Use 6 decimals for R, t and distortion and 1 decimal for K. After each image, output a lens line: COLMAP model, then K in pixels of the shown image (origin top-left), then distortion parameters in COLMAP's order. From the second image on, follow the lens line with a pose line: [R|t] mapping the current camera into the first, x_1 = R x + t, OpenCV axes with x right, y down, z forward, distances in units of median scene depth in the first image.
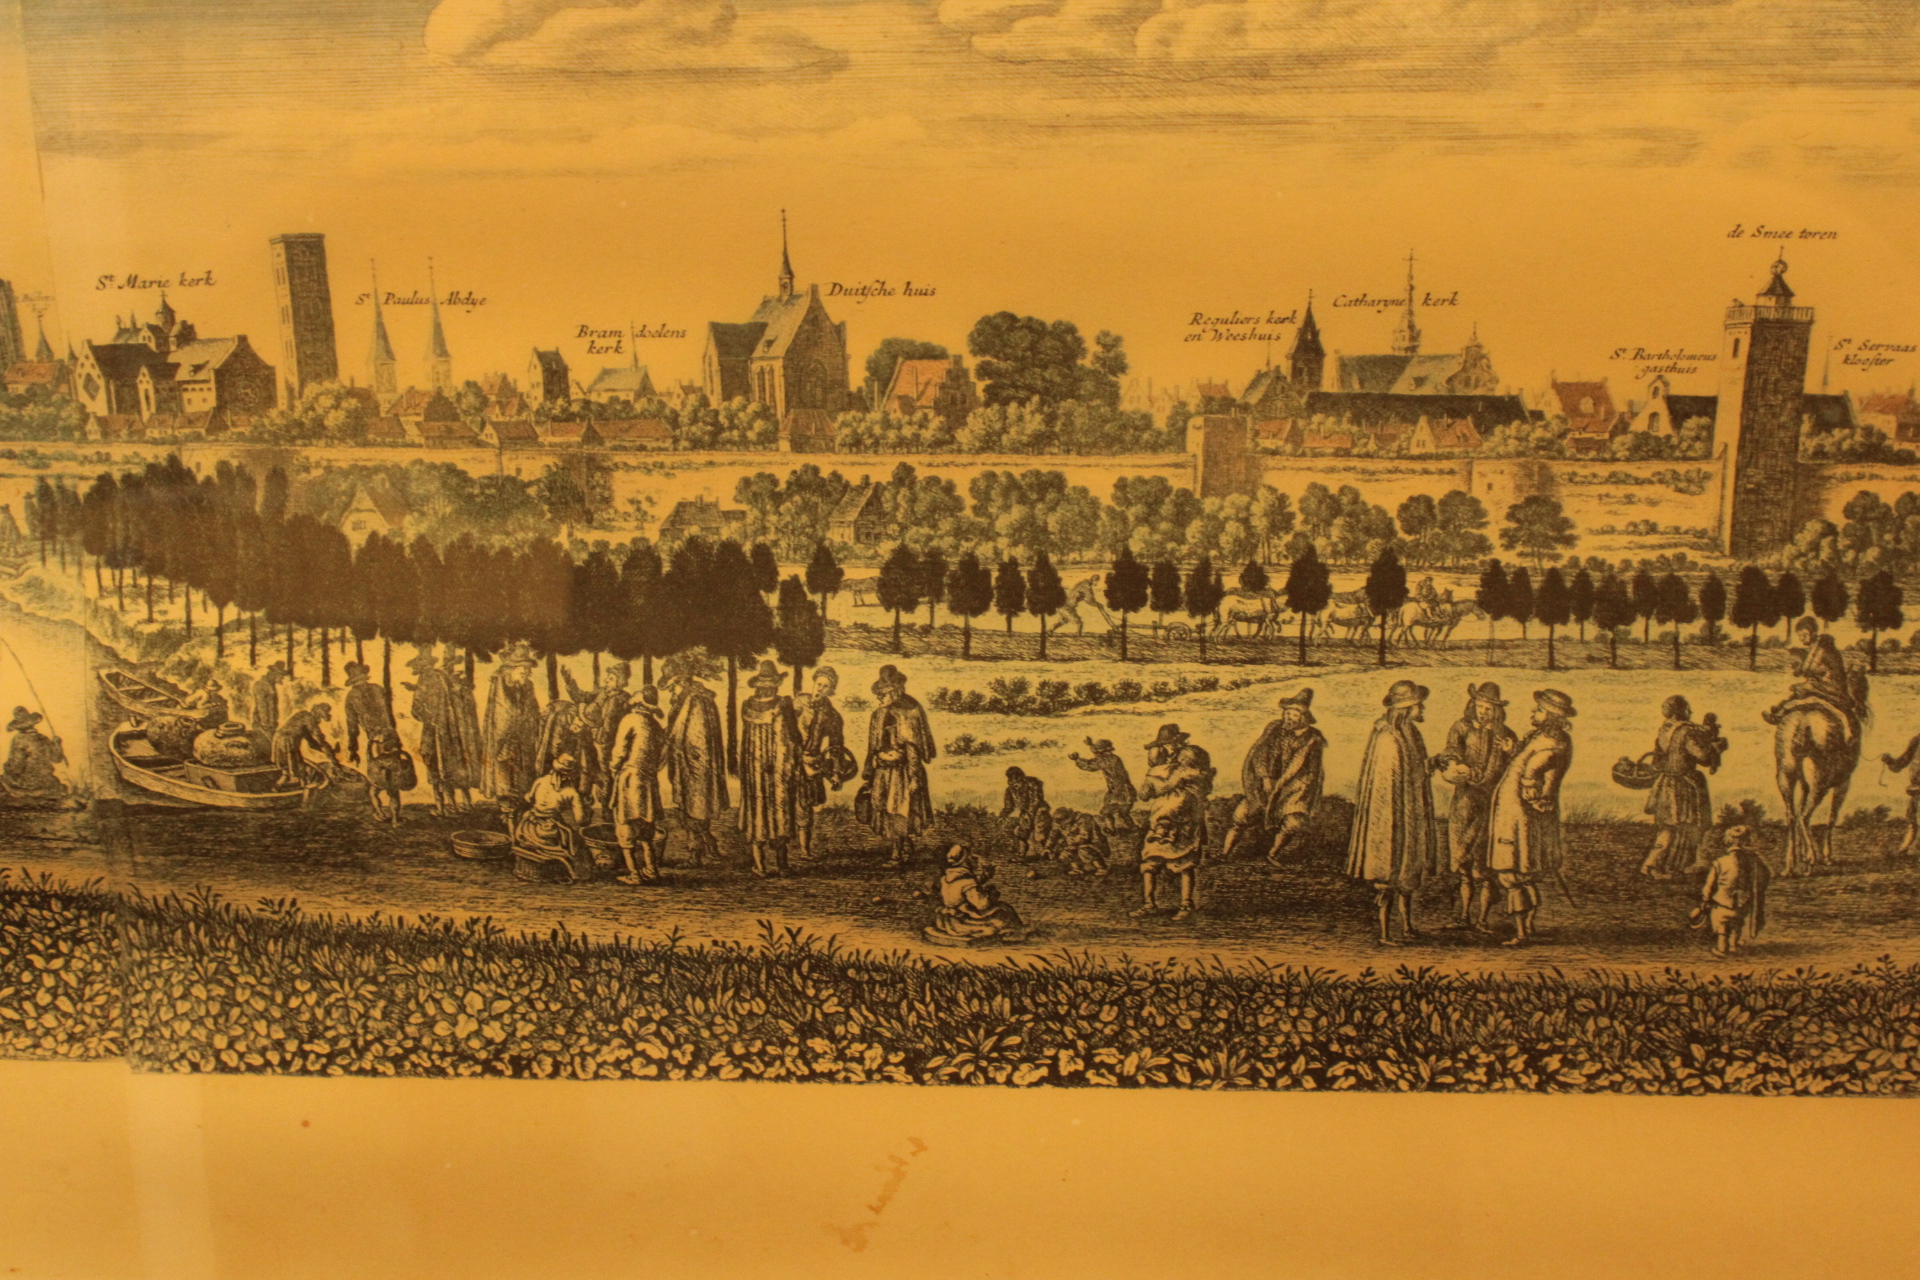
lens RADIAL K [[2406.7, 0, 960.0], [0, 2406.7, 640.0], [0, 0, 1]] dist [-0.091747, 0.154724]
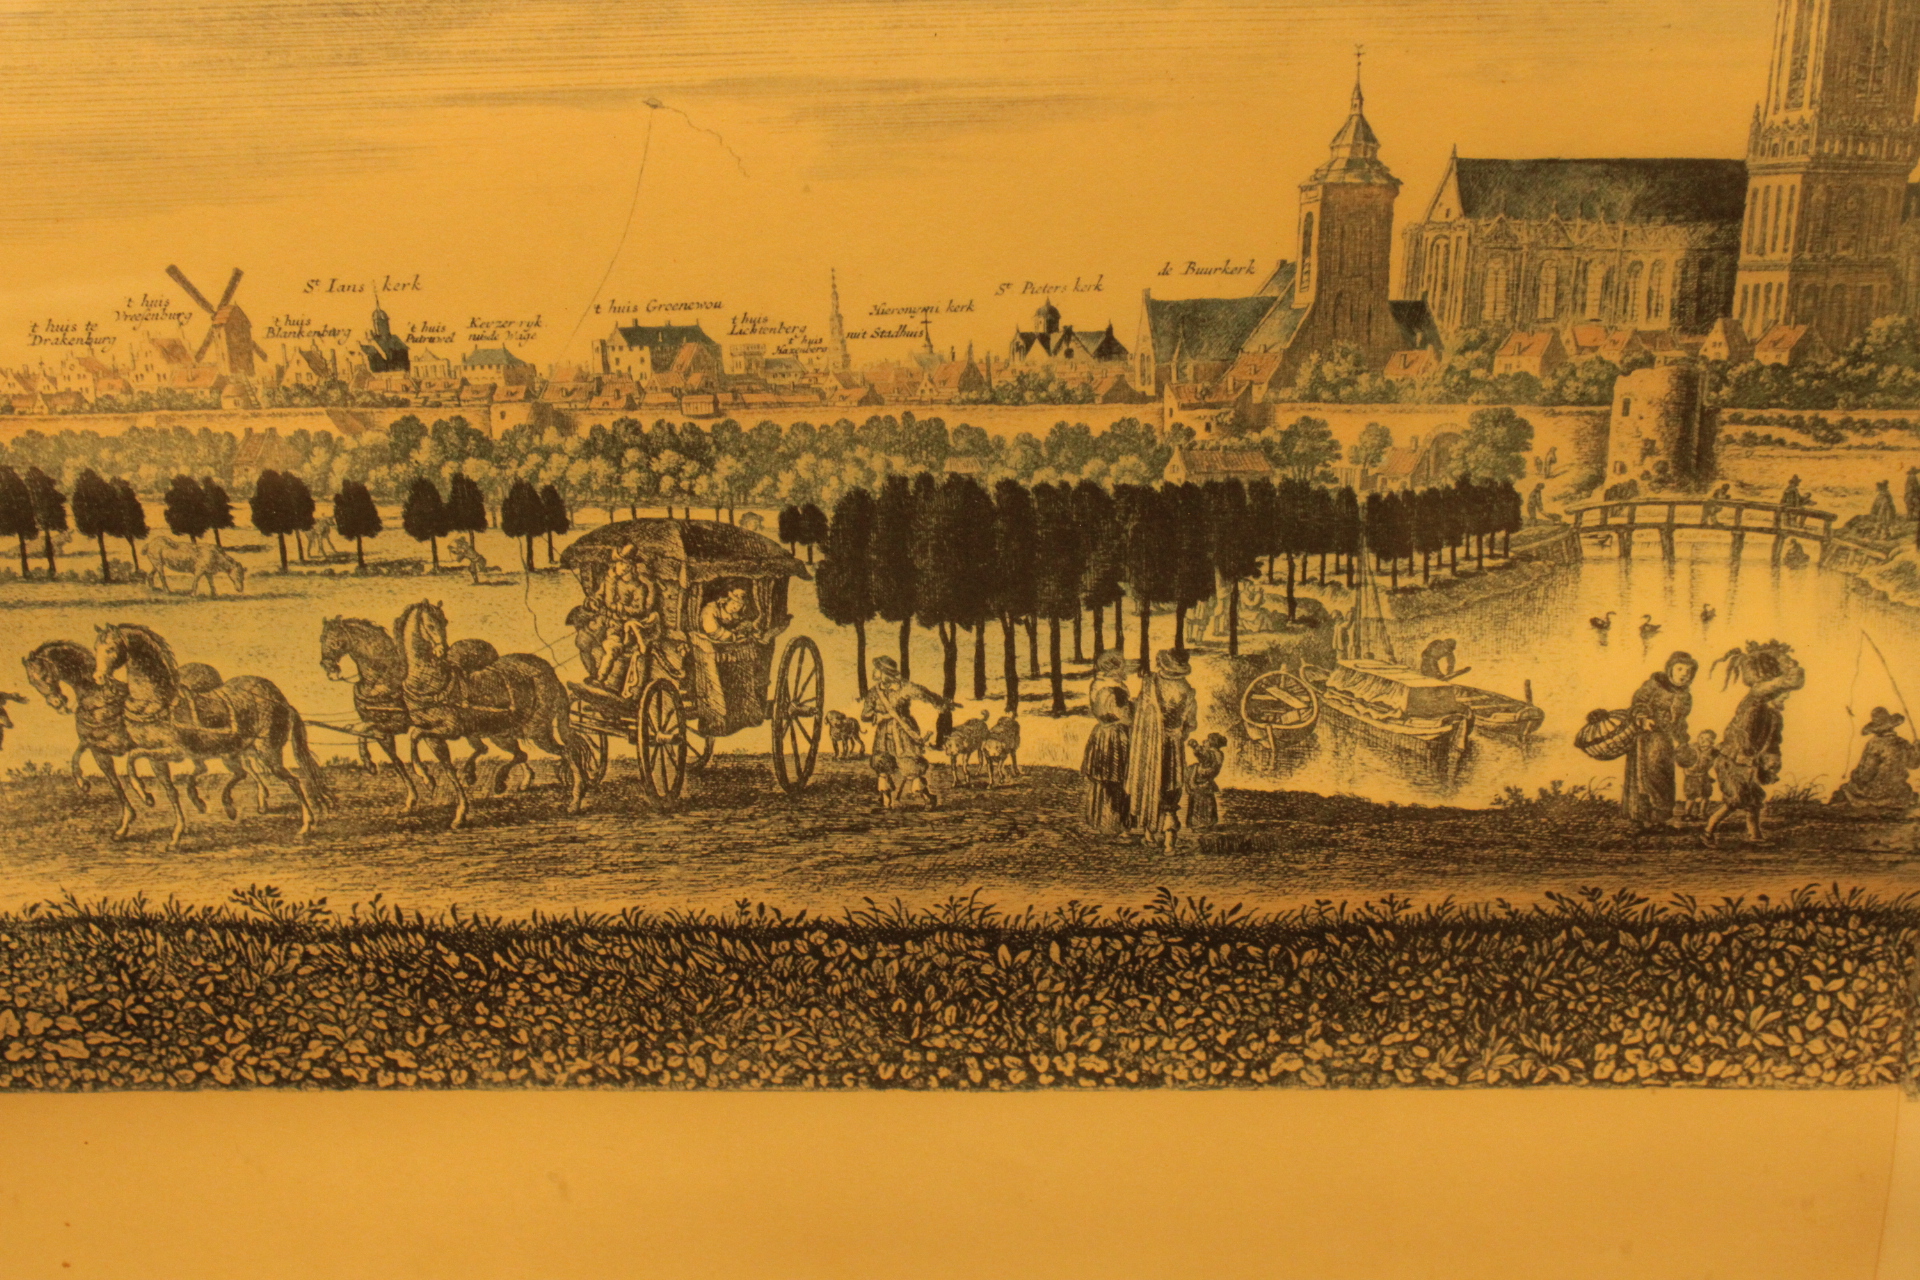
lens RADIAL K [[2406.7, 0, 960.0], [0, 2406.7, 640.0], [0, 0, 1]] dist [-0.091747, 0.154724]
pose [[0.999653, -0.014109, 0.022228, -0.727593], [0.012518, 0.997458, 0.070155, -0.061187], [-0.023161, -0.069852, 0.997288, 0.119046]]
